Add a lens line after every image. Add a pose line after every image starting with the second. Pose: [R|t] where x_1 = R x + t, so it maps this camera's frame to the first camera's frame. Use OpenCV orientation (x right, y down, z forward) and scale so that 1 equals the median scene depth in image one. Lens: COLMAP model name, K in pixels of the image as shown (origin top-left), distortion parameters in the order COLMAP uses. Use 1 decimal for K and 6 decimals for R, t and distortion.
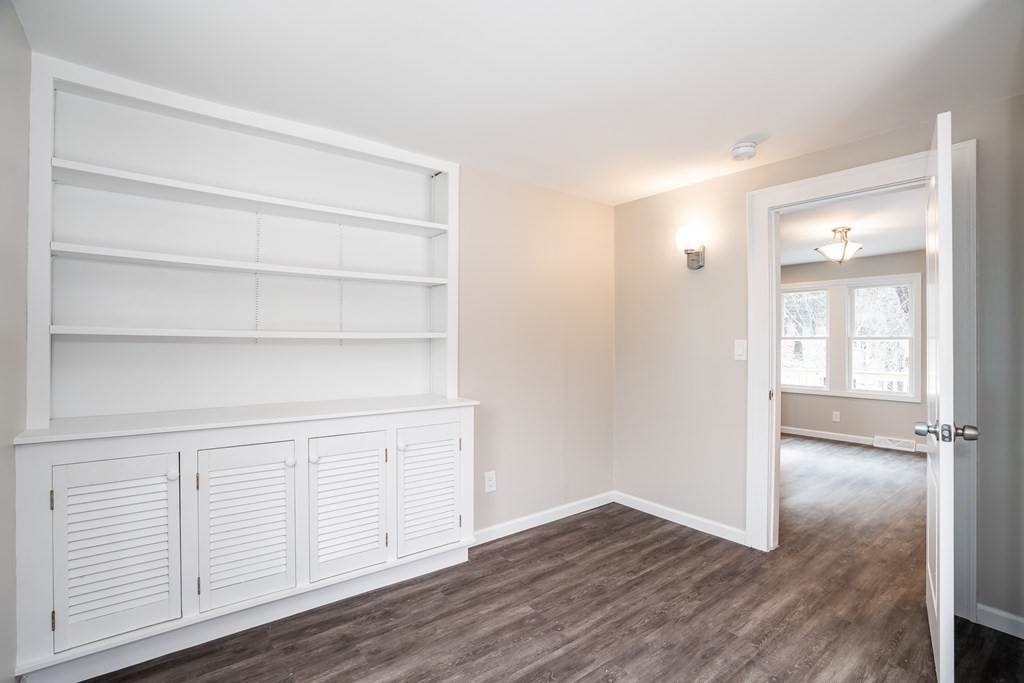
lens RADIAL K [[496.5, 0, 507.3], [0, 496.5, 342.0], [0, 0, 1]] dist [-0.025064, 0.000879]
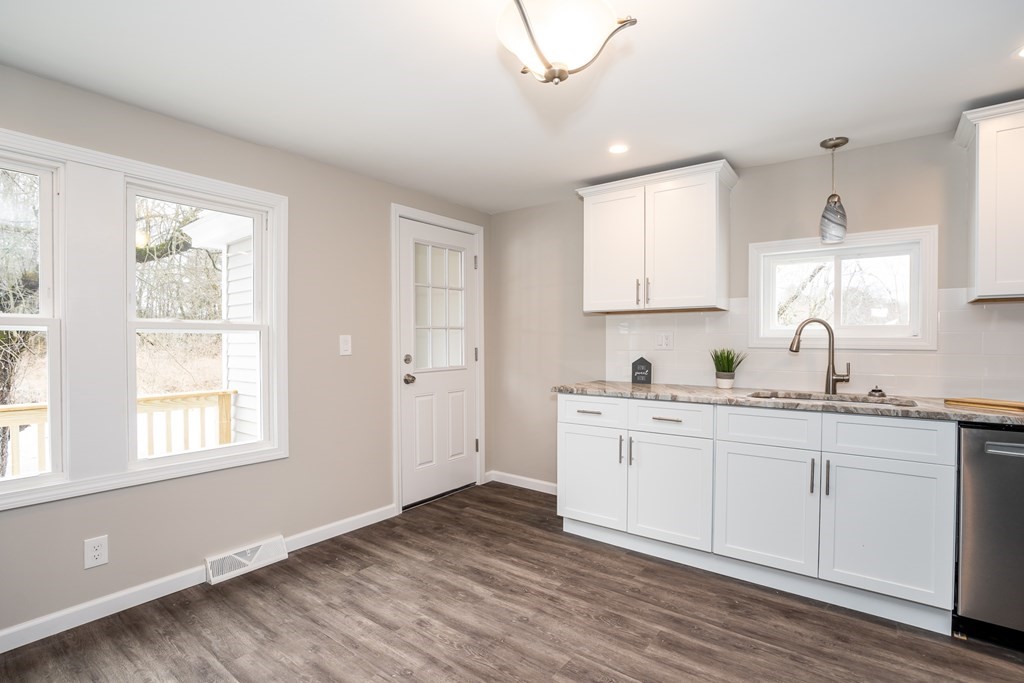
lens RADIAL K [[494.4, 0, 528.0], [0, 494.4, 345.8], [0, 0, 1]] dist [-0.024025, 0.001167]
pose [[-0.264943, -0.012386, 0.964184, 0.280812], [-0.006790, 0.999917, 0.010979, 0.001634], [-0.964240, -0.003638, -0.265005, 0.848825]]
